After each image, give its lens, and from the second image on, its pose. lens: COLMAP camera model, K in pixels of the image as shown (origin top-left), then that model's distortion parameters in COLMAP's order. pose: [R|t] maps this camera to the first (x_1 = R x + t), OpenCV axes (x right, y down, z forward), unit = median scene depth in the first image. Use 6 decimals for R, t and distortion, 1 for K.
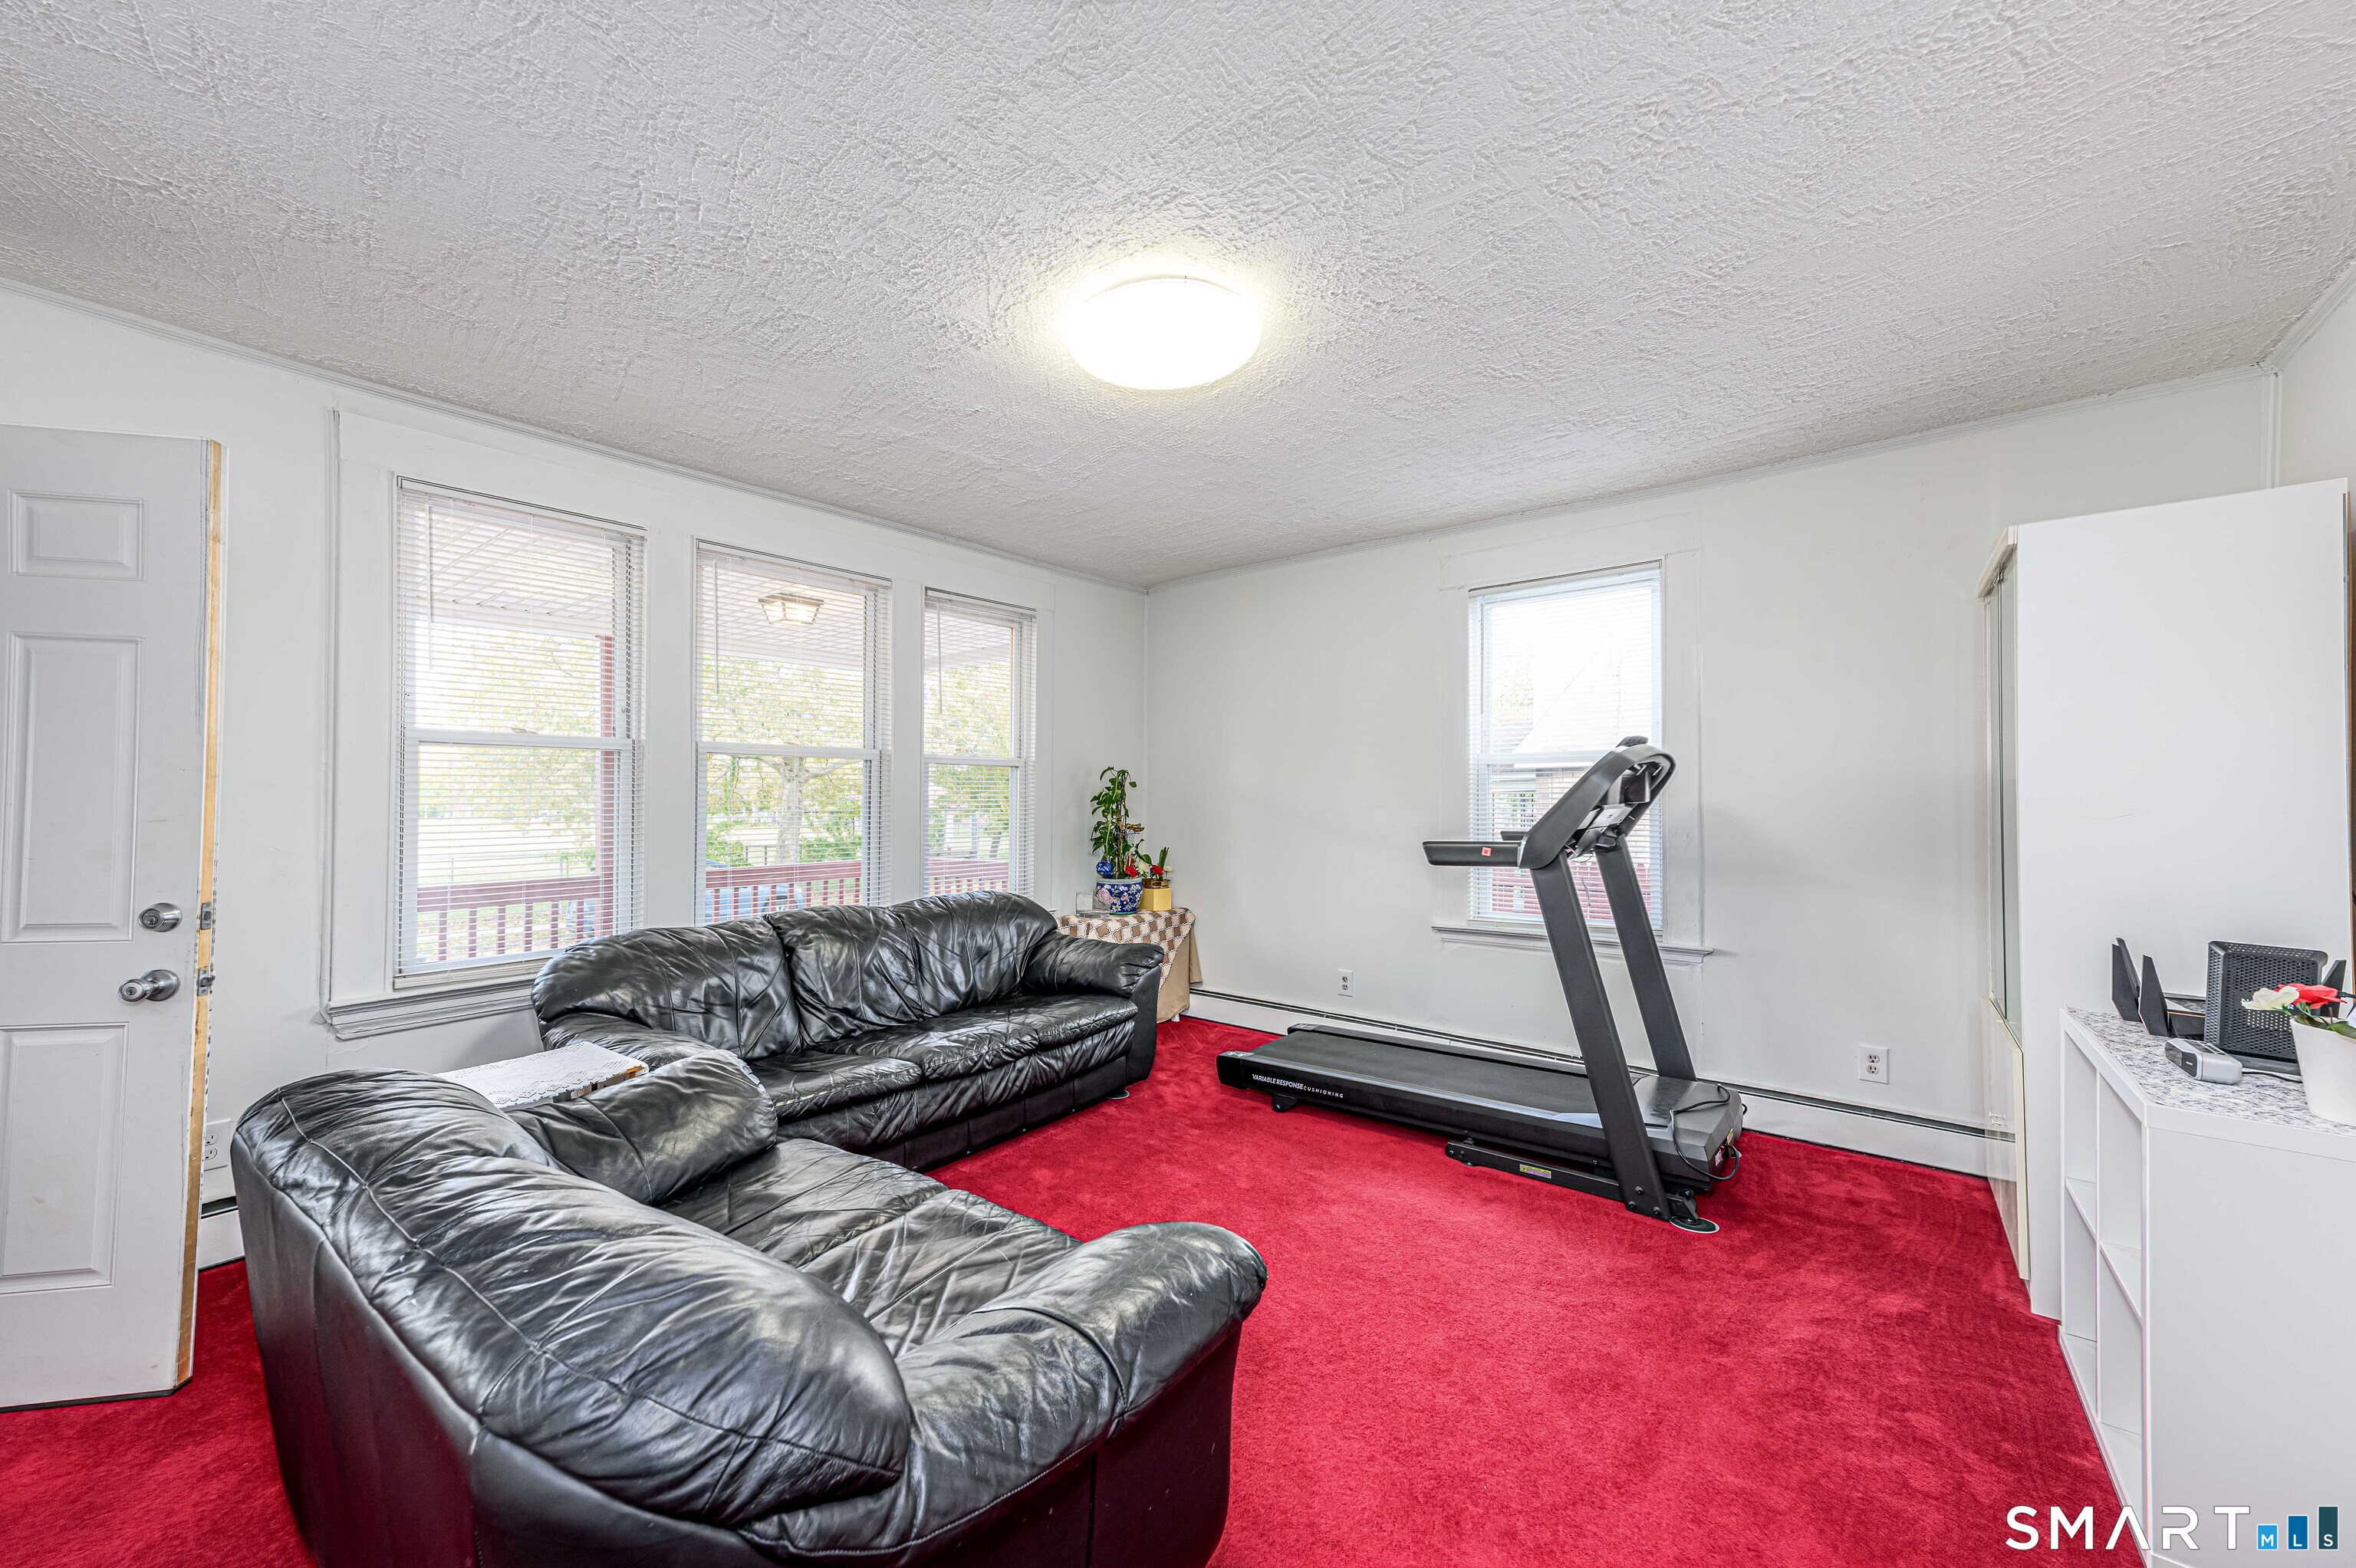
lens RADIAL K [[924.1, 0, 1164.2], [0, 924.1, 790.2], [0, 0, 1]] dist [0.023511, 0.000032]
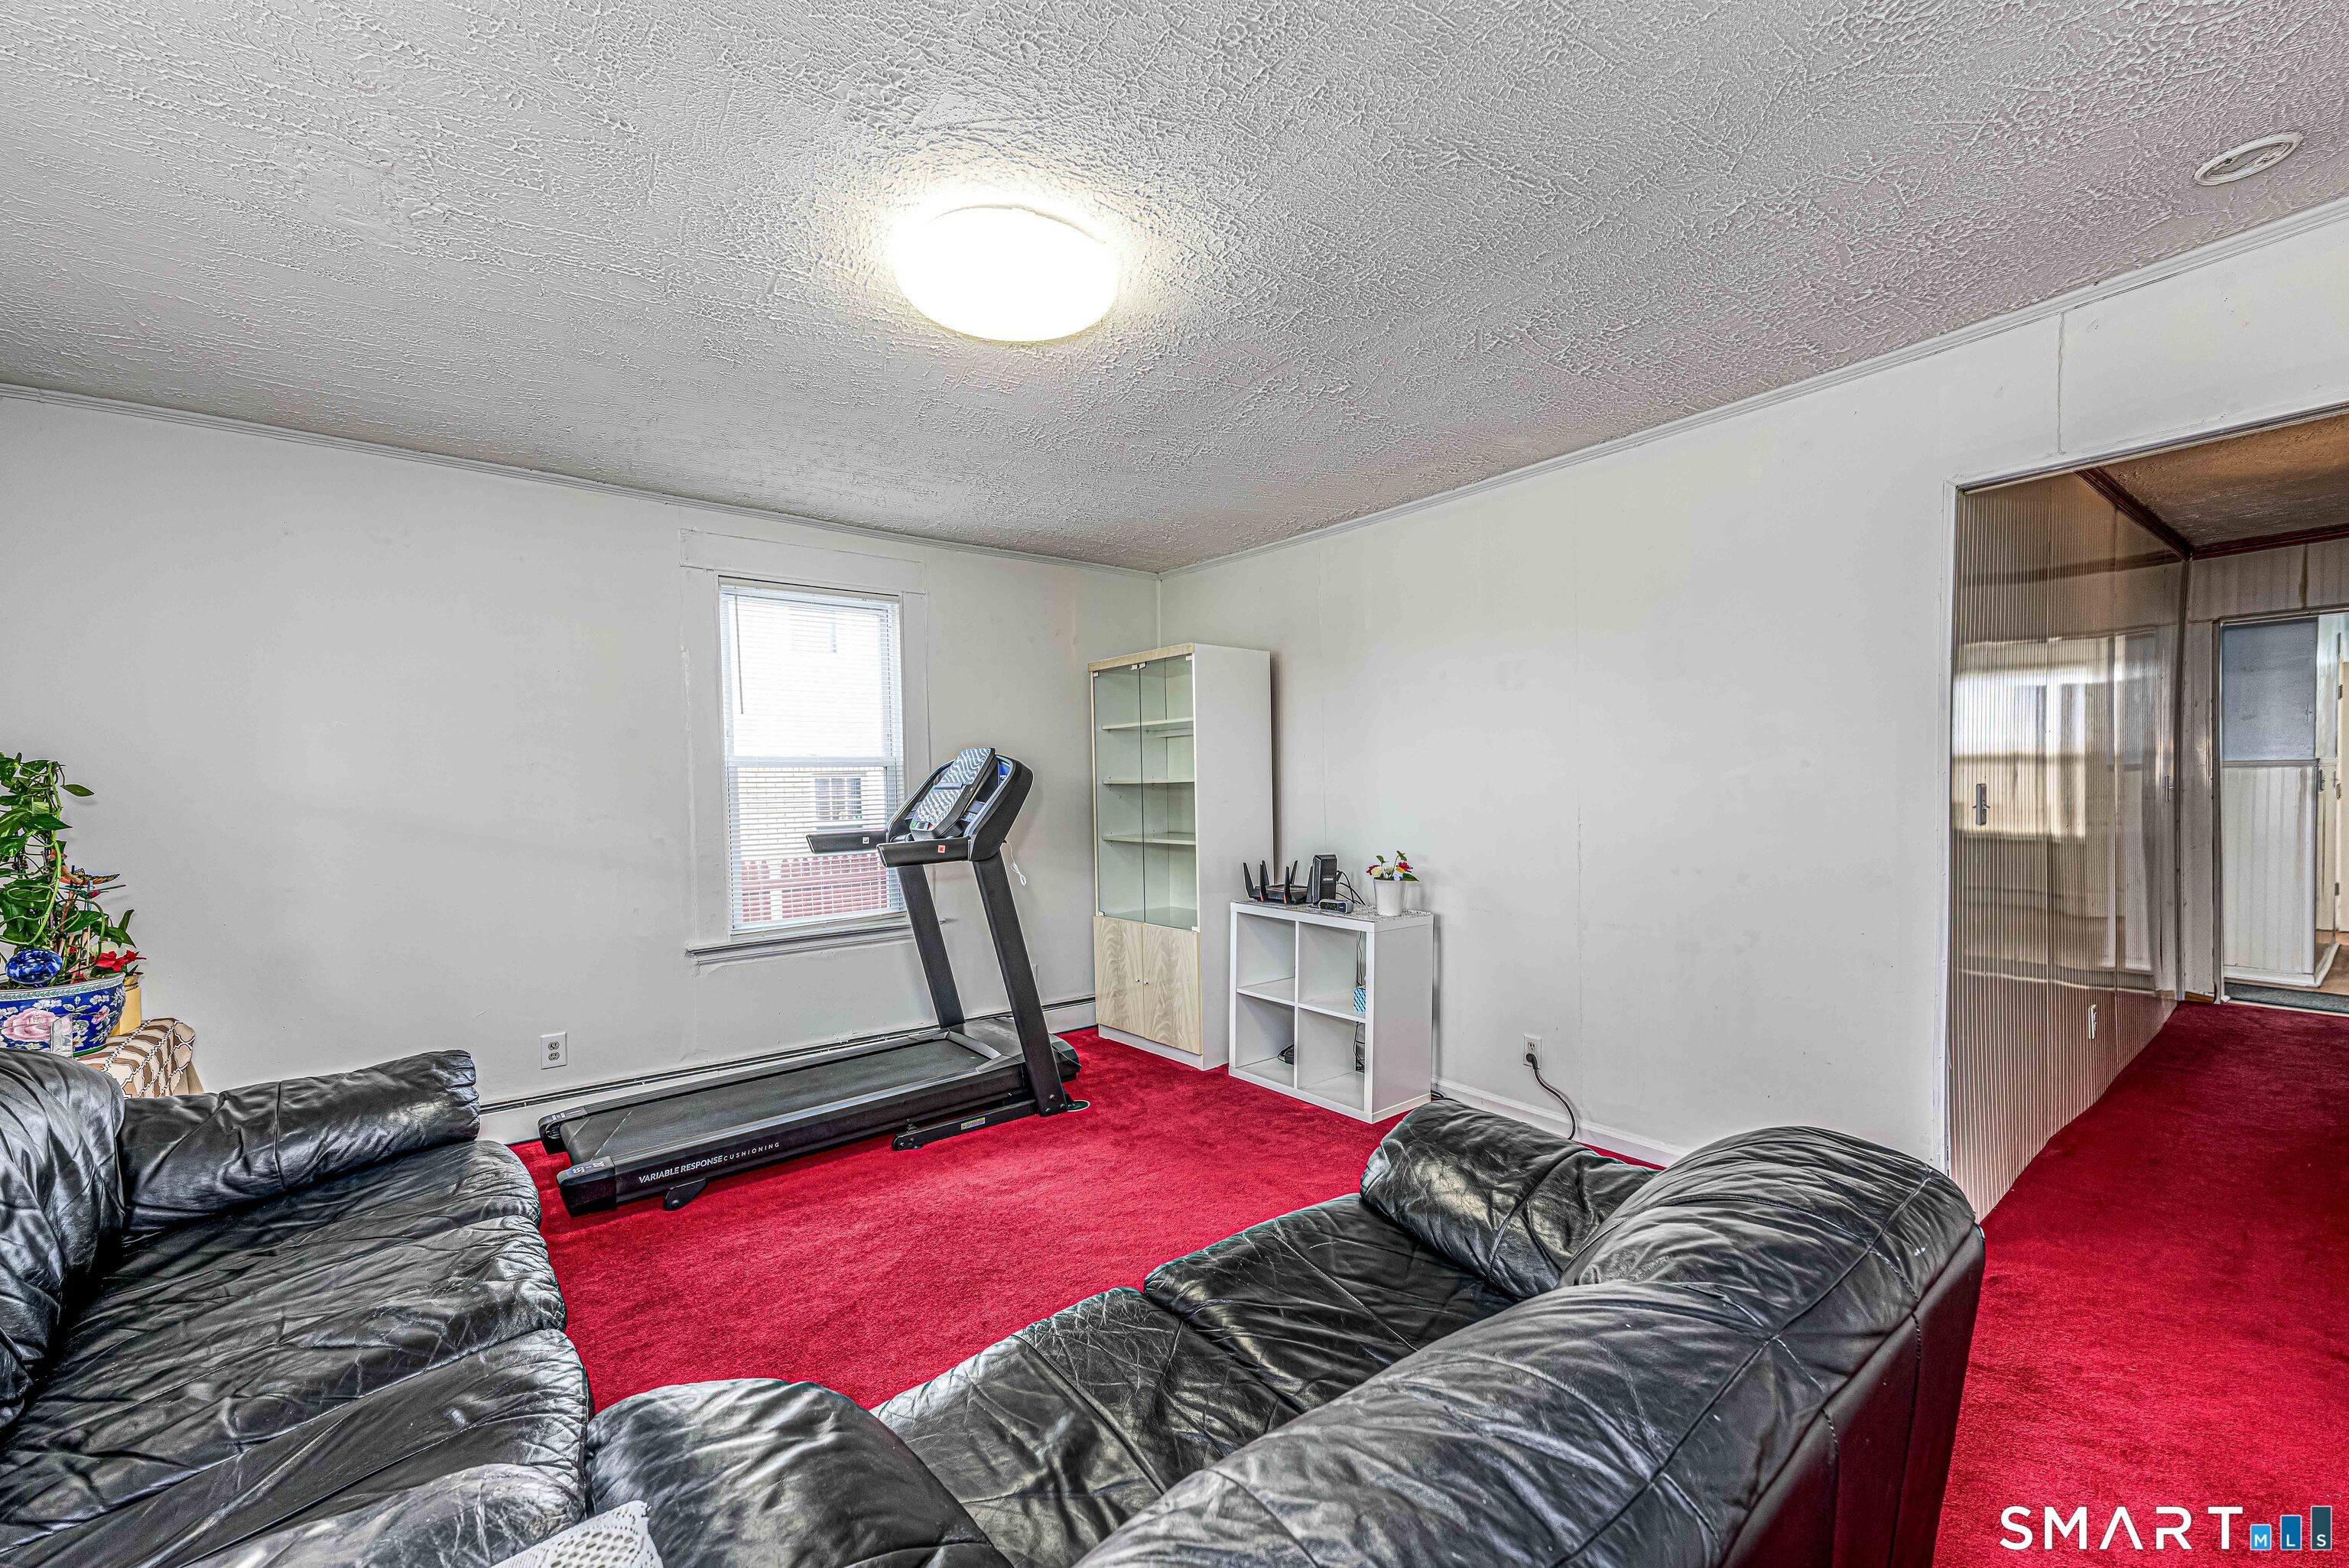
lens RADIAL K [[921.3, 0, 1160.8], [0, 921.3, 790.2], [0, 0, 1]] dist [0.023511, 0.000032]
pose [[0.222201, -0.004027, 0.974993, -0.620303], [0.012561, 0.999920, 0.001267, 0.000353], [-0.974920, 0.011966, 0.222234, 0.486955]]
